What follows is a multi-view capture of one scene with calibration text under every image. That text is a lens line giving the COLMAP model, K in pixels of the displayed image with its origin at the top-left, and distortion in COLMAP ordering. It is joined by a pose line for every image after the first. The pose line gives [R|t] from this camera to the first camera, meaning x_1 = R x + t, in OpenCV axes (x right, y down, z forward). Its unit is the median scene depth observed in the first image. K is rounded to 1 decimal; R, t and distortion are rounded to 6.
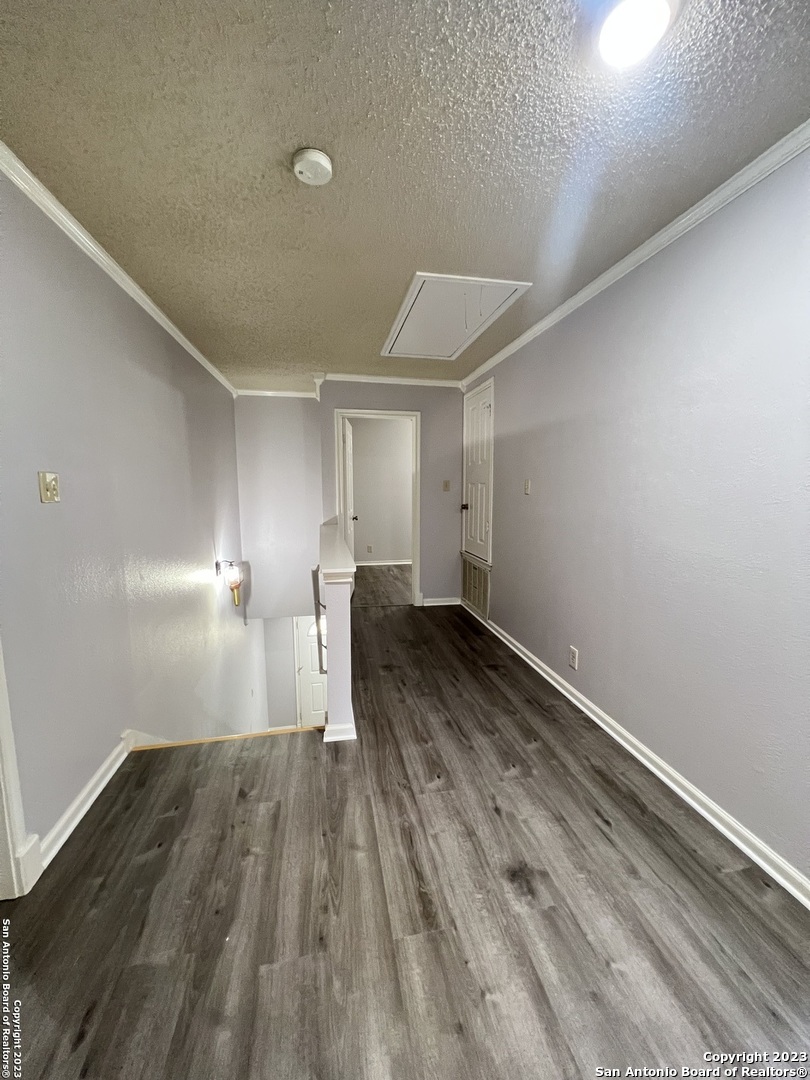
lens RADIAL K [[432.3, 0, 404.6], [0, 432.3, 537.7], [0, 0, 1]] dist [-0.000884, 0.000734]
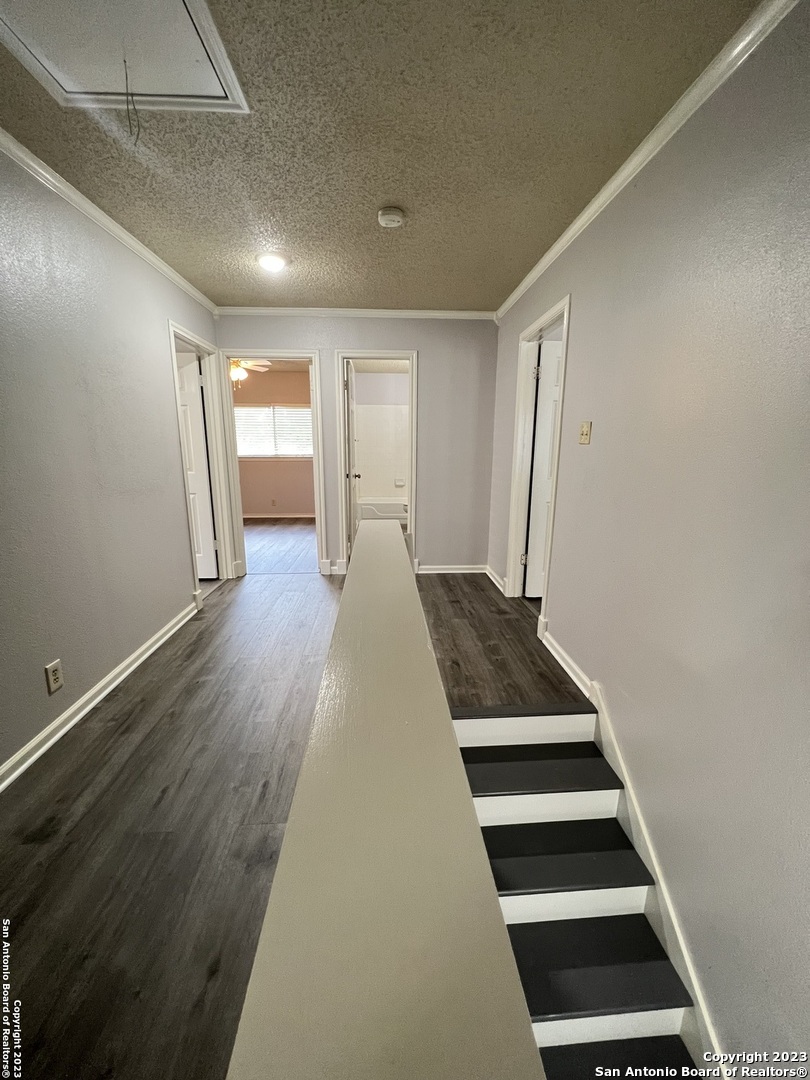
lens RADIAL K [[434.6, 0, 405.8], [0, 434.6, 535.6], [0, 0, 1]] dist [0.001355, -0.000554]
pose [[-0.991515, -0.027442, 0.127061, -0.397395], [0.015751, 0.944899, 0.326982, -0.246565], [-0.129033, 0.326209, -0.936450, 2.265314]]
